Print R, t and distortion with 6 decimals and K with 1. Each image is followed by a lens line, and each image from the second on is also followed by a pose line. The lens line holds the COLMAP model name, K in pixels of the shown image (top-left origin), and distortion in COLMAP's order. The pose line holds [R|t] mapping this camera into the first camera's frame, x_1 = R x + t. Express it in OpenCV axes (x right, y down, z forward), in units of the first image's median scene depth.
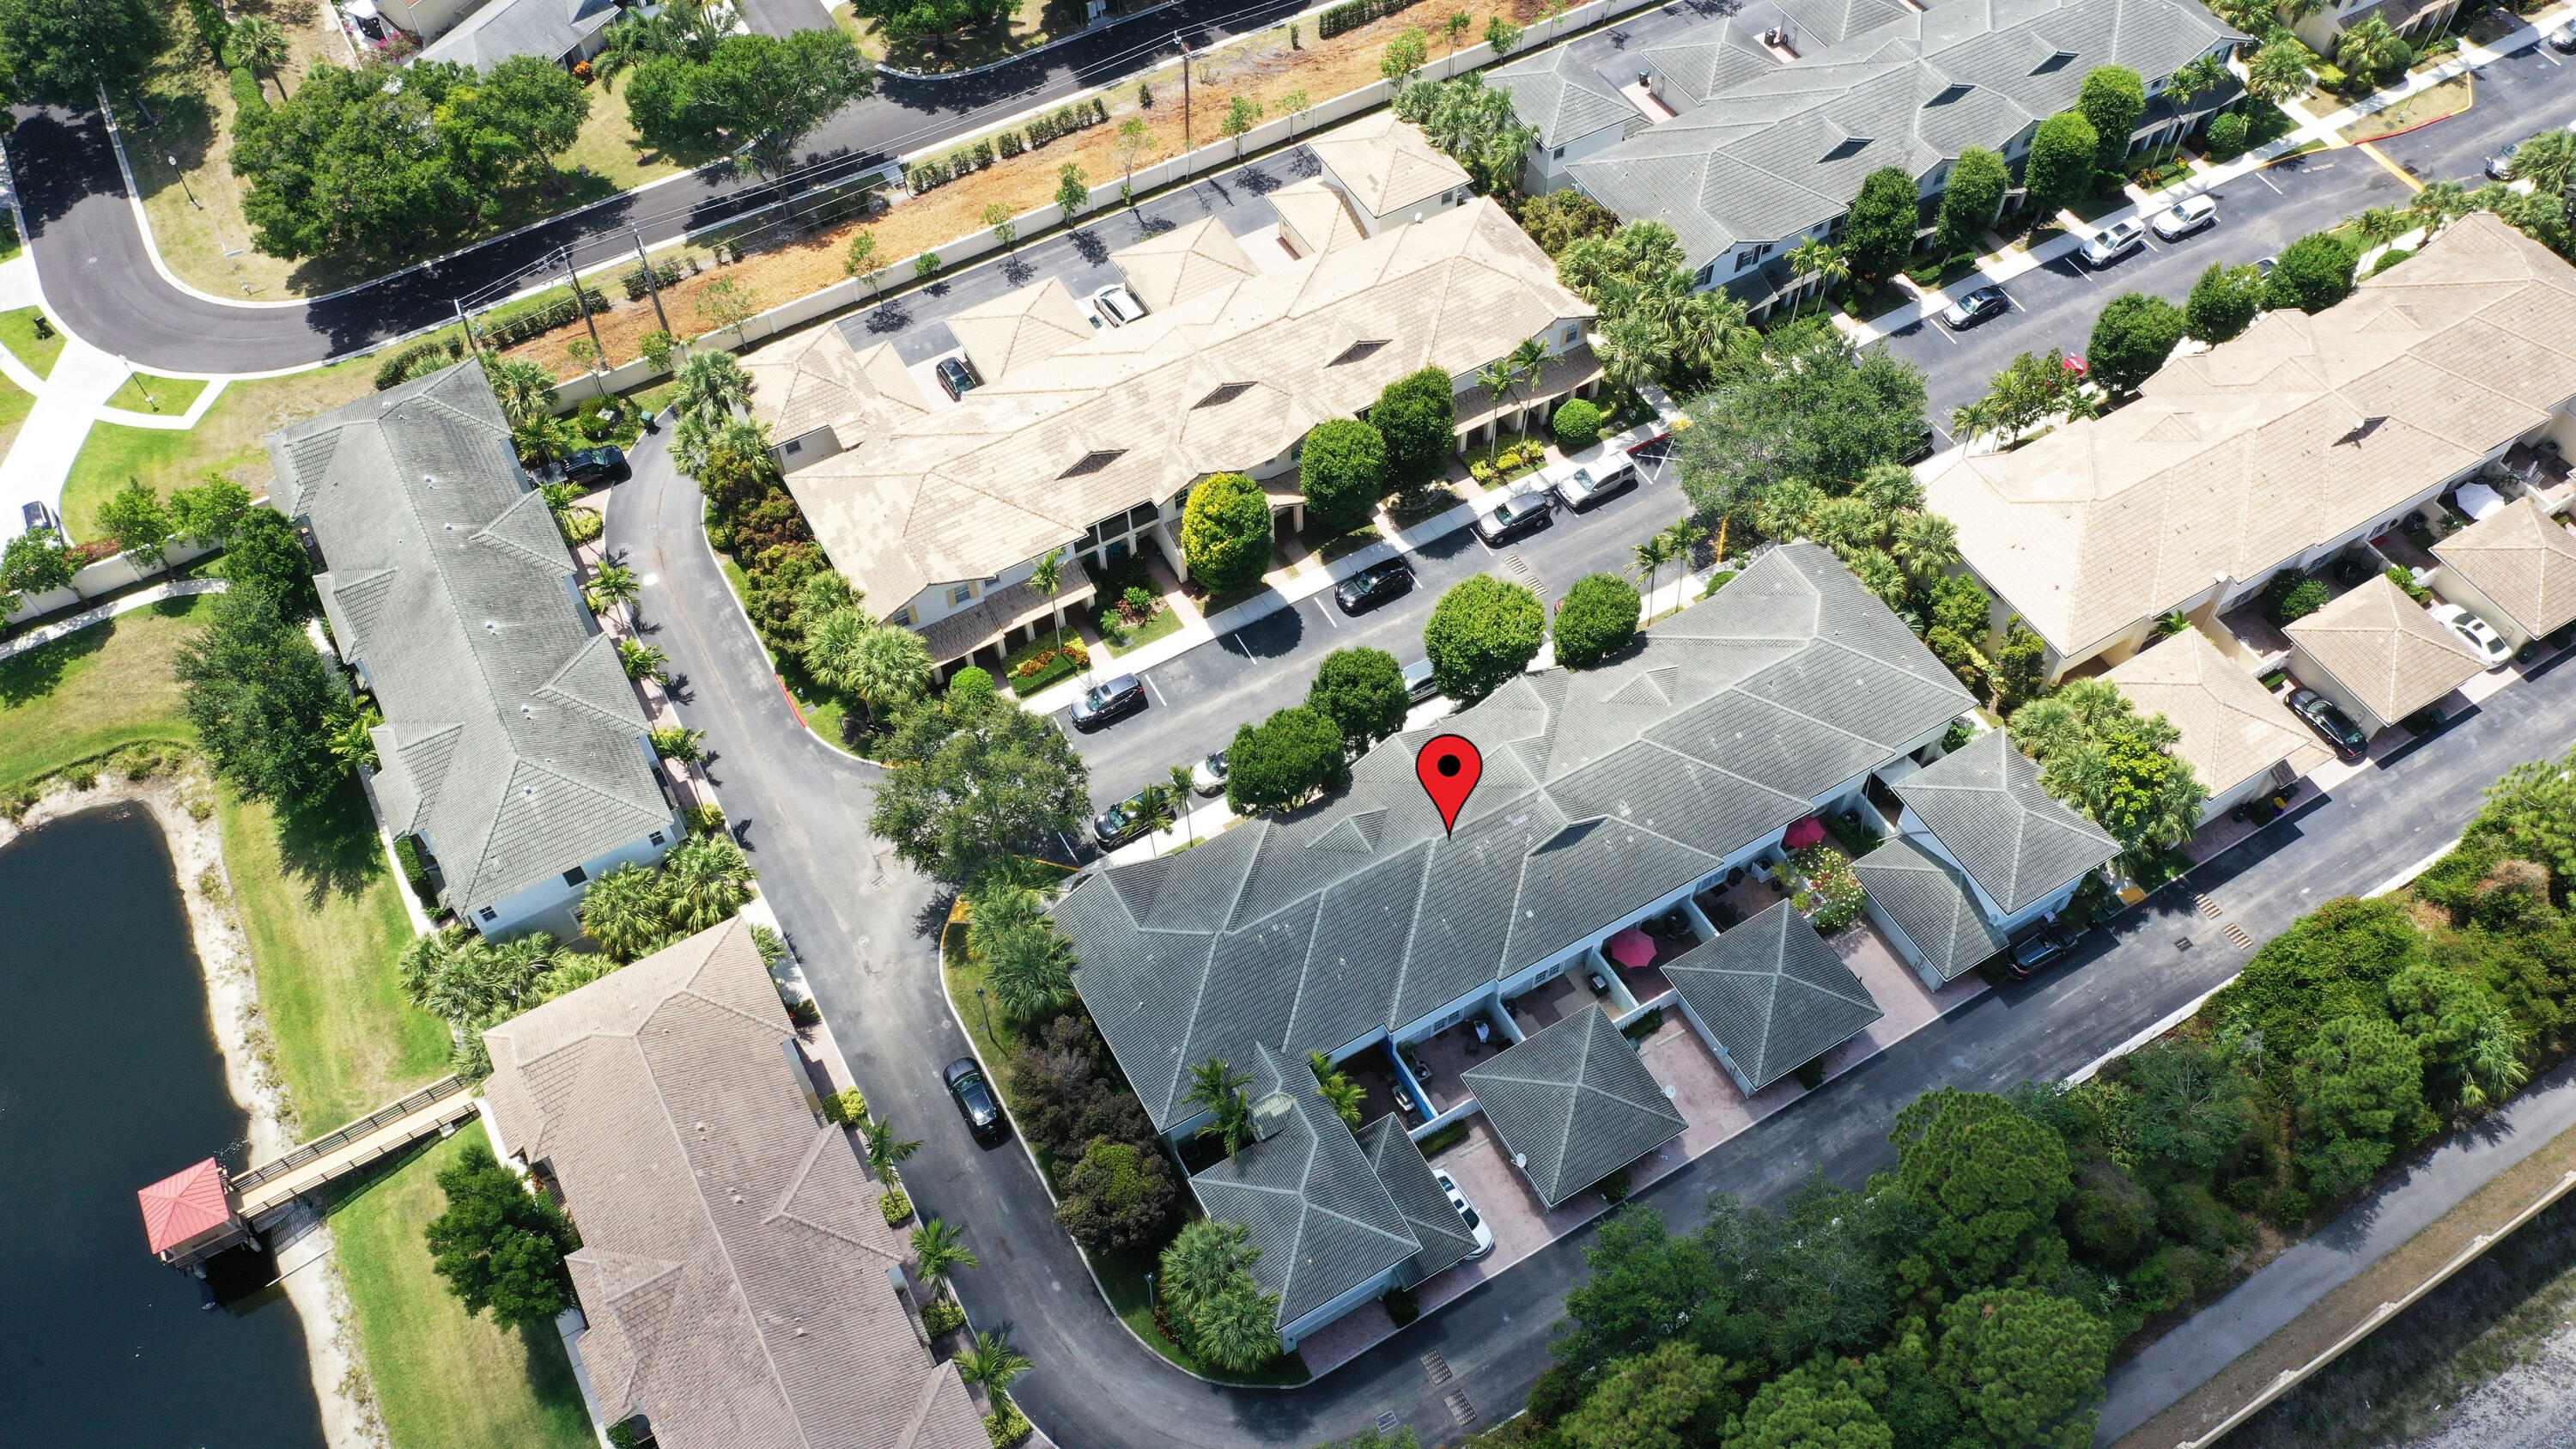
lens RADIAL K [[1976.4, 0, 1288.0], [0, 1976.4, 724.5], [0, 0, 1]] dist [-0.023256, -0.002128]
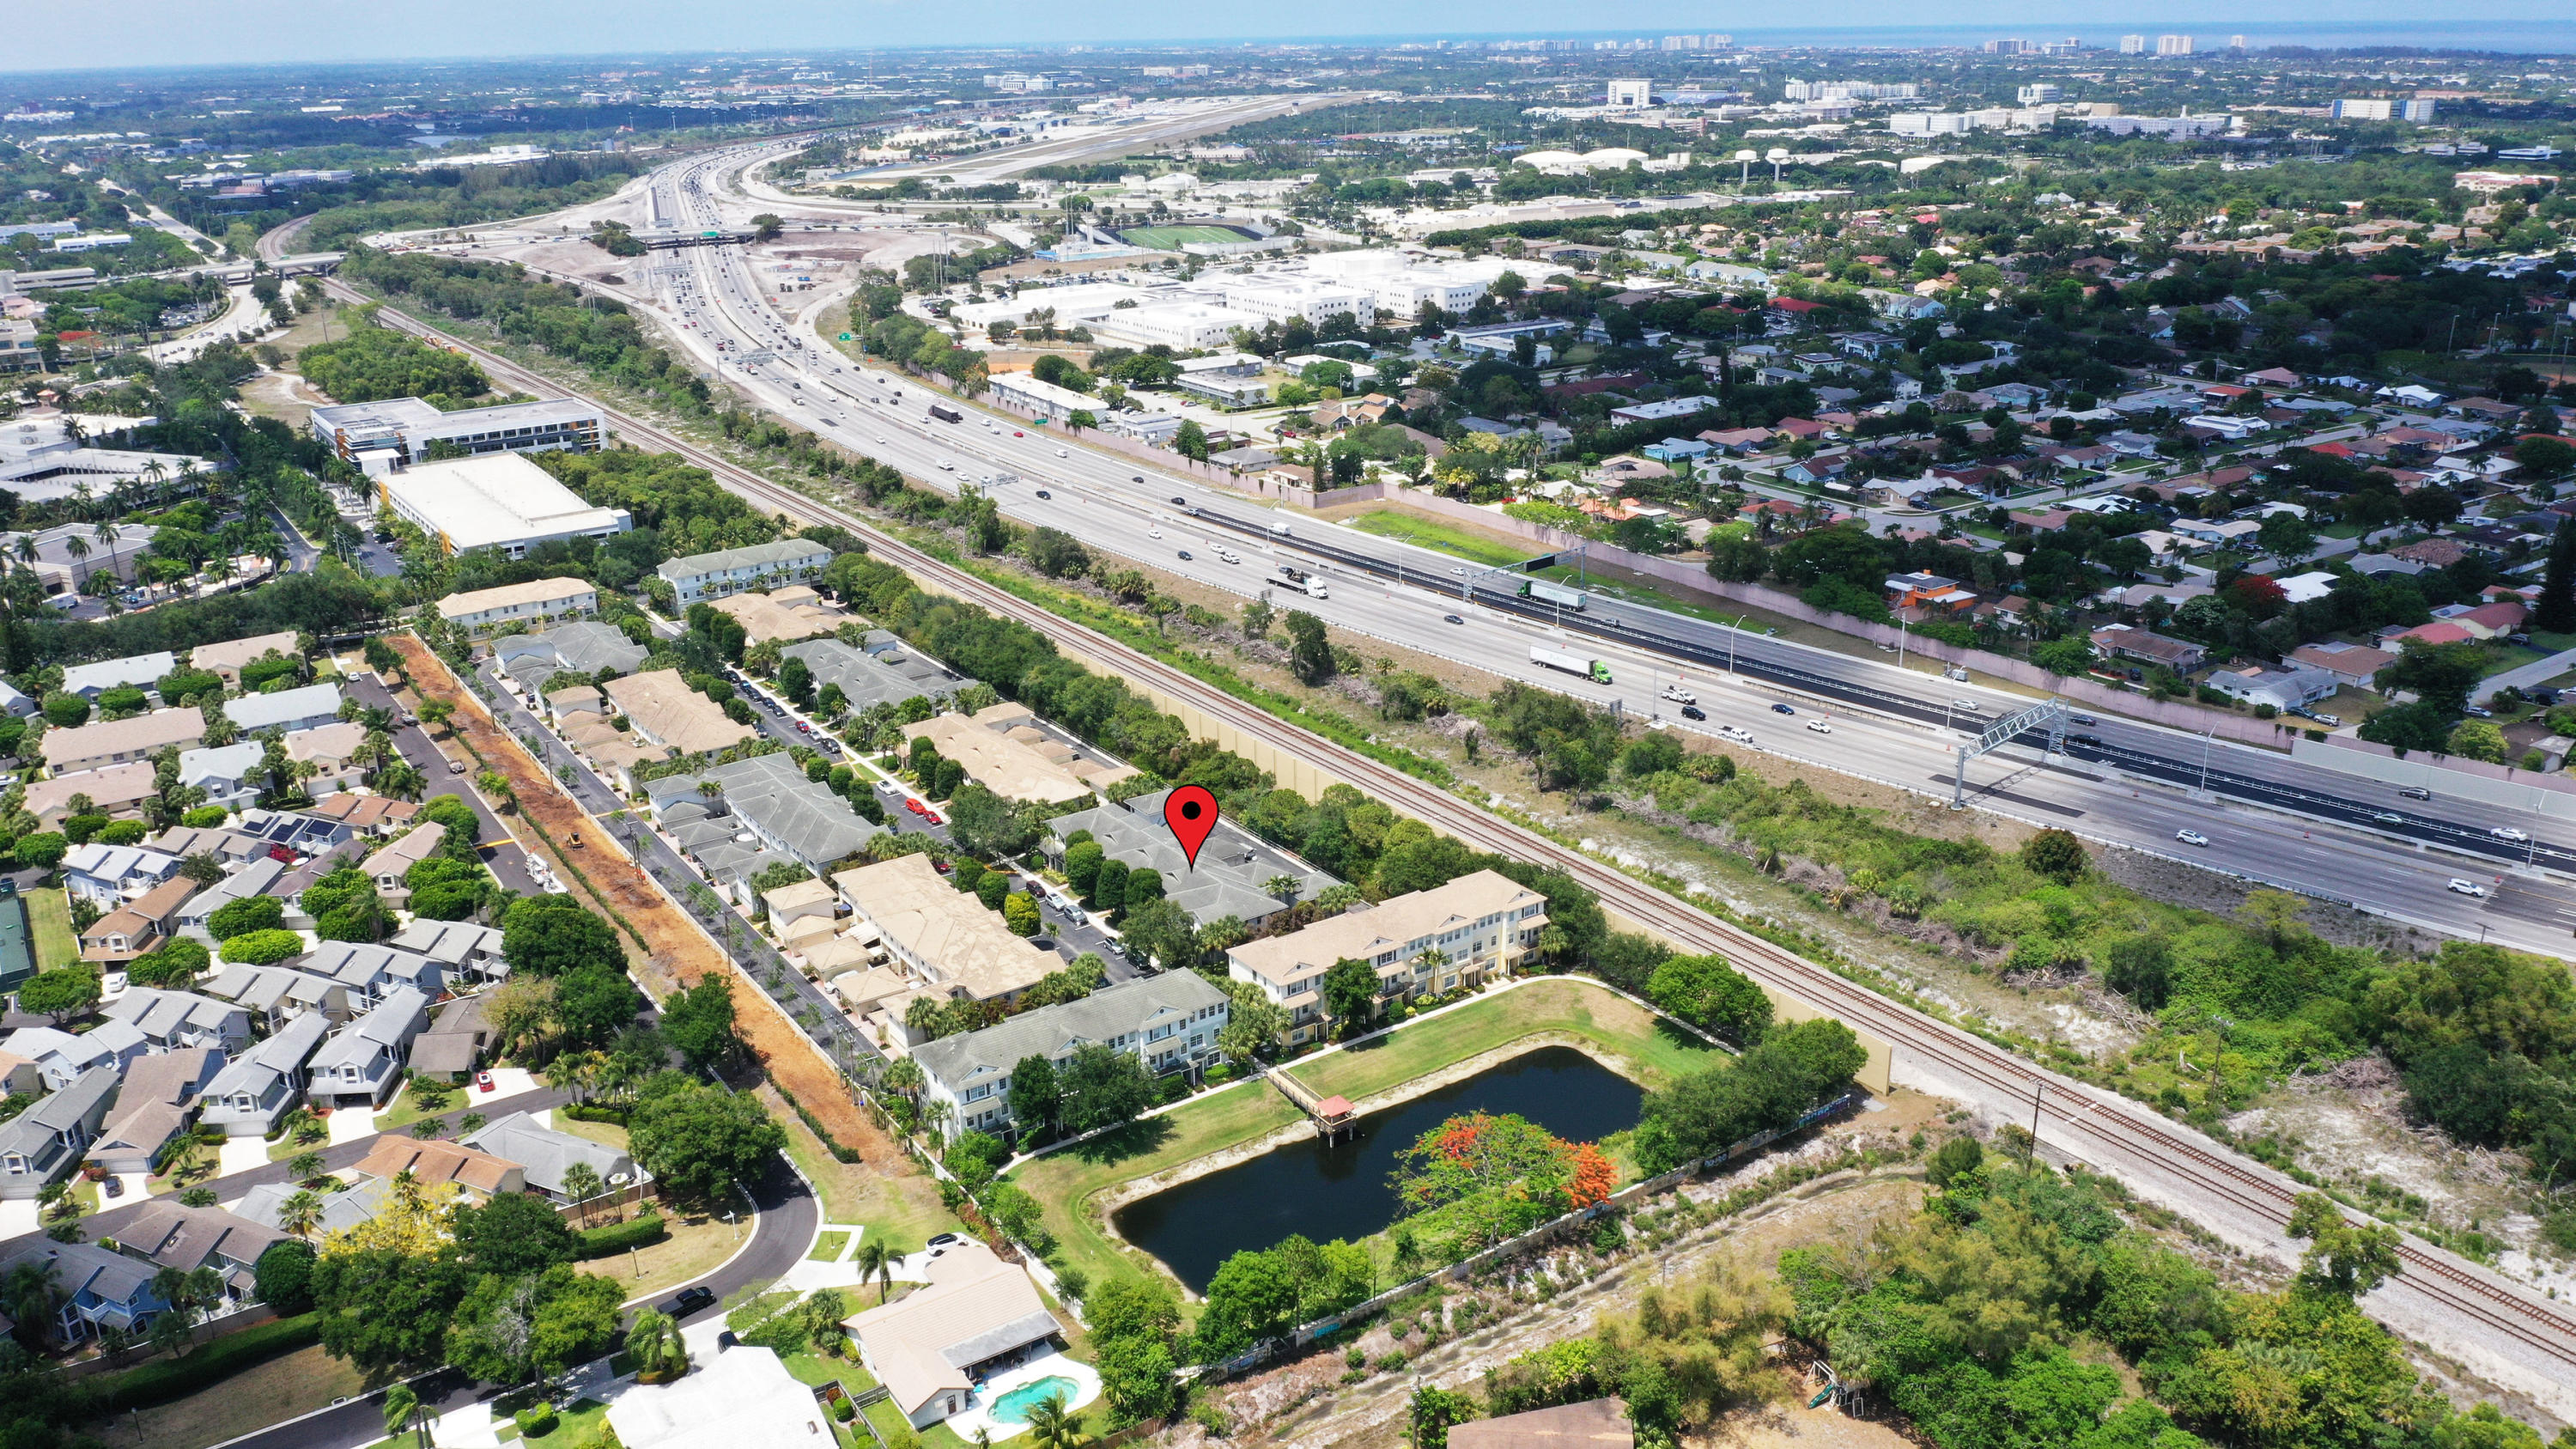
lens RADIAL K [[1976.4, 0, 1288.0], [0, 1976.4, 724.5], [0, 0, 1]] dist [-0.023256, -0.002128]
pose [[-0.073795, -0.316221, 0.945811, -2.275542], [0.828205, 0.508886, 0.234760, -0.515867], [-0.555546, 0.800649, 0.224343, 0.084269]]
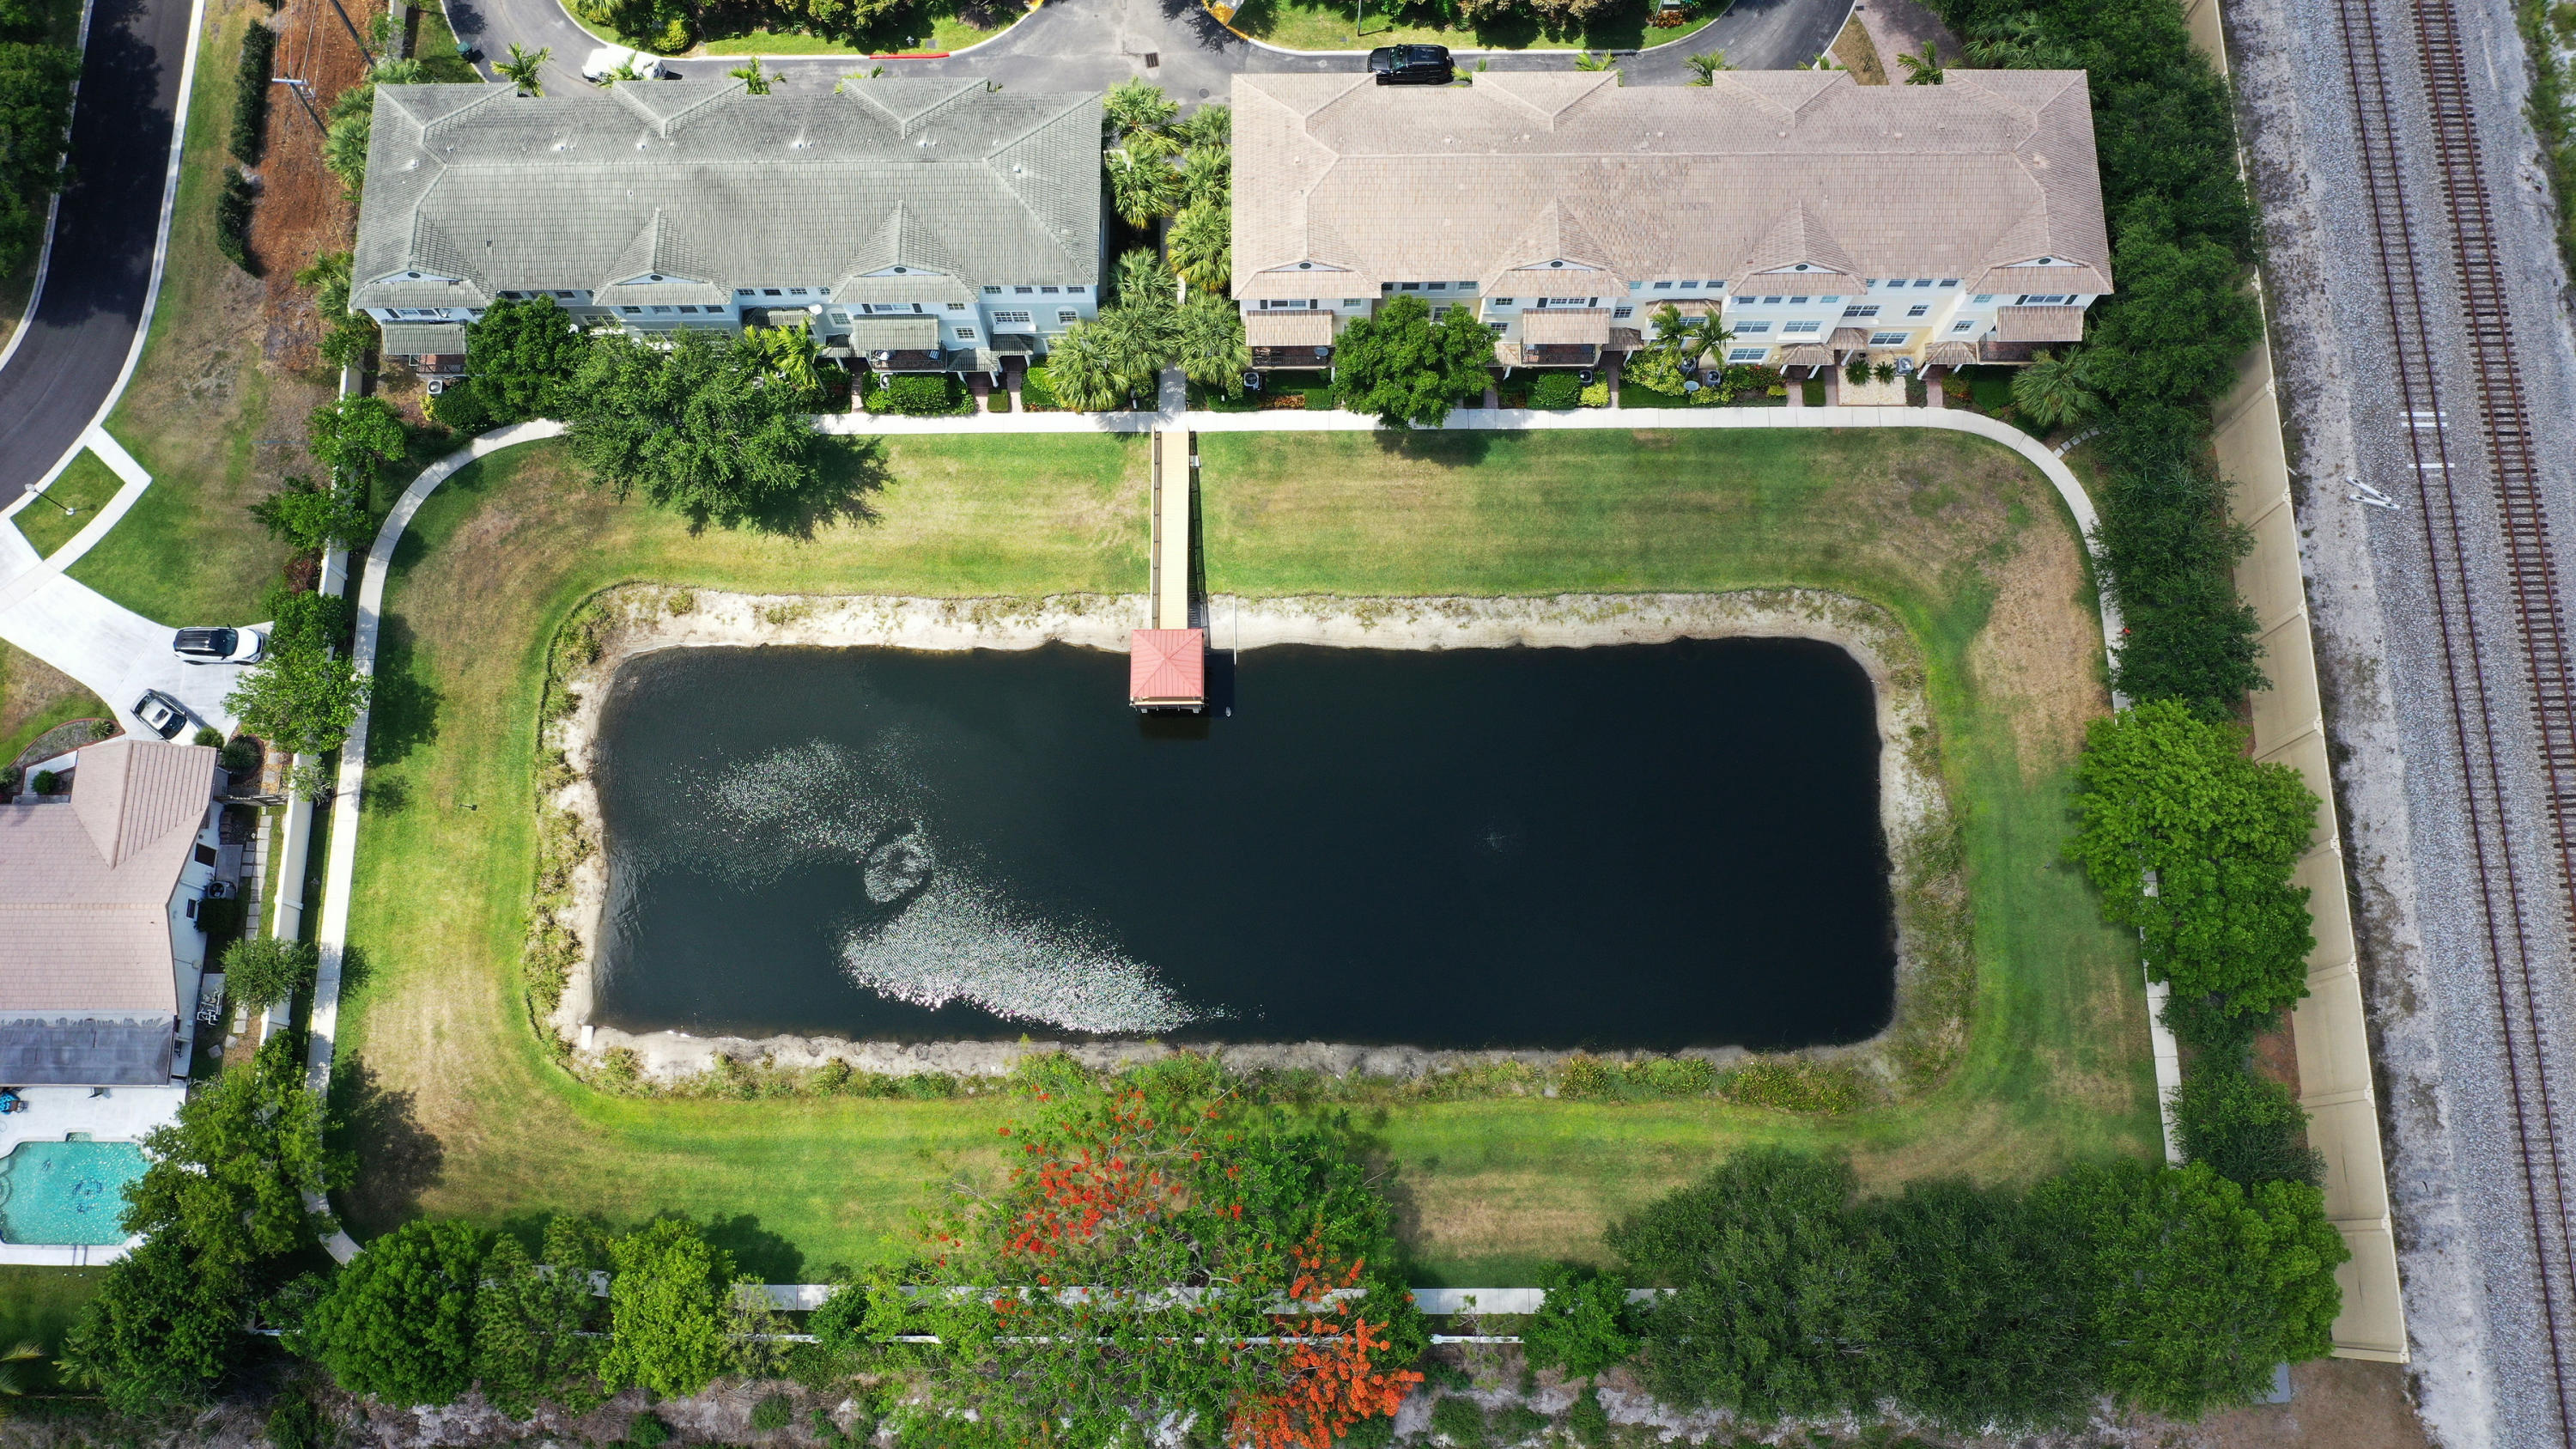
lens RADIAL K [[1976.4, 0, 1288.0], [0, 1976.4, 724.5], [0, 0, 1]] dist [-0.023256, -0.002128]
pose [[0.497283, -0.842344, 0.207765, -0.648698], [0.707218, 0.532281, 0.465316, -0.157602], [-0.502546, -0.084459, 0.860415, 0.033265]]
